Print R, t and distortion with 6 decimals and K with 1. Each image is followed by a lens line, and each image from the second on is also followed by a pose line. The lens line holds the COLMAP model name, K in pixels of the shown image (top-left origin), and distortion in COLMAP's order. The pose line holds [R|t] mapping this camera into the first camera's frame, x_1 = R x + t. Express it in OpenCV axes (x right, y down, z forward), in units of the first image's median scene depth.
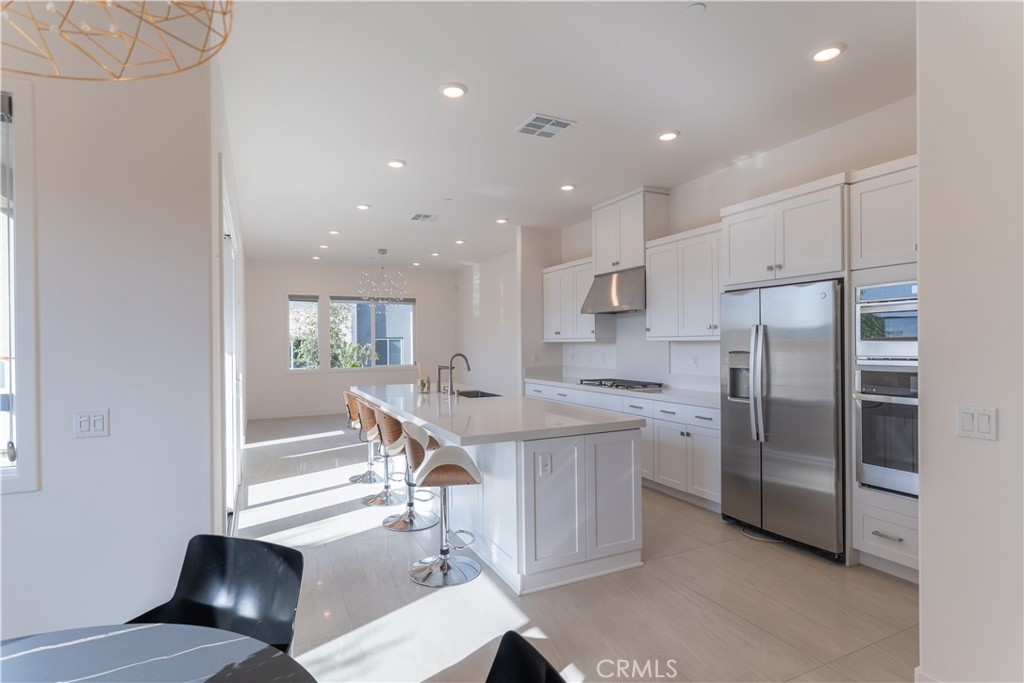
lens RADIAL K [[523.6, 0, 507.7], [0, 523.6, 342.6], [0, 0, 1]] dist [-0.003755, 0.001857]
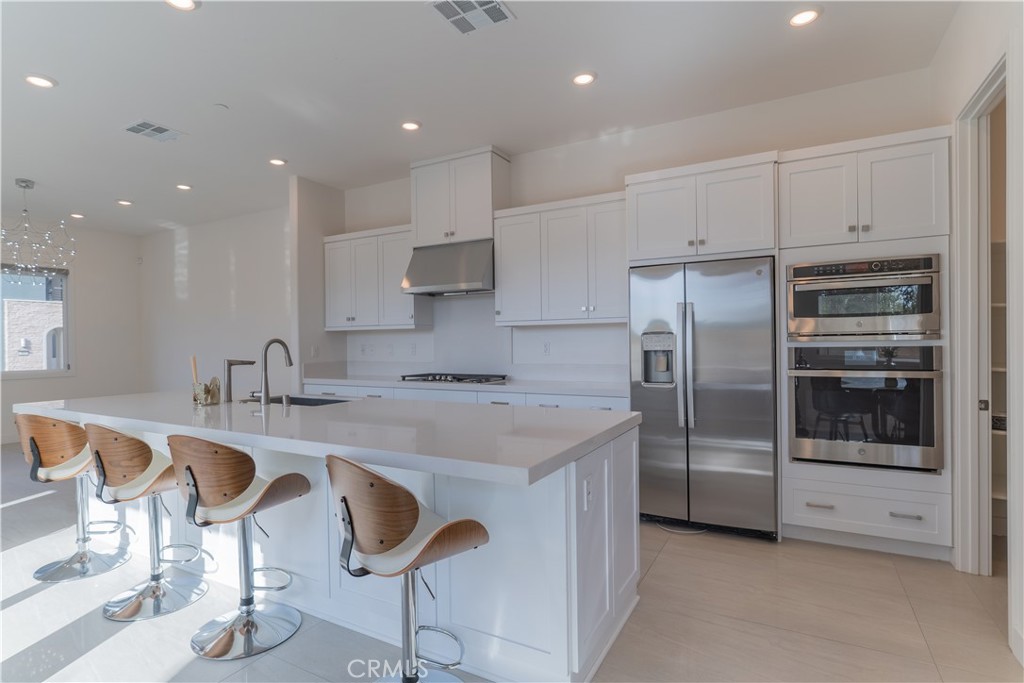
lens RADIAL K [[523.6, 0, 513.6], [0, 523.6, 342.3], [0, 0, 1]] dist [-0.003755, 0.001857]
pose [[0.816957, -0.003349, 0.576689, -0.210471], [0.004469, 0.999990, -0.000523, 0.024545], [-0.576682, 0.003004, 0.816963, 0.285663]]
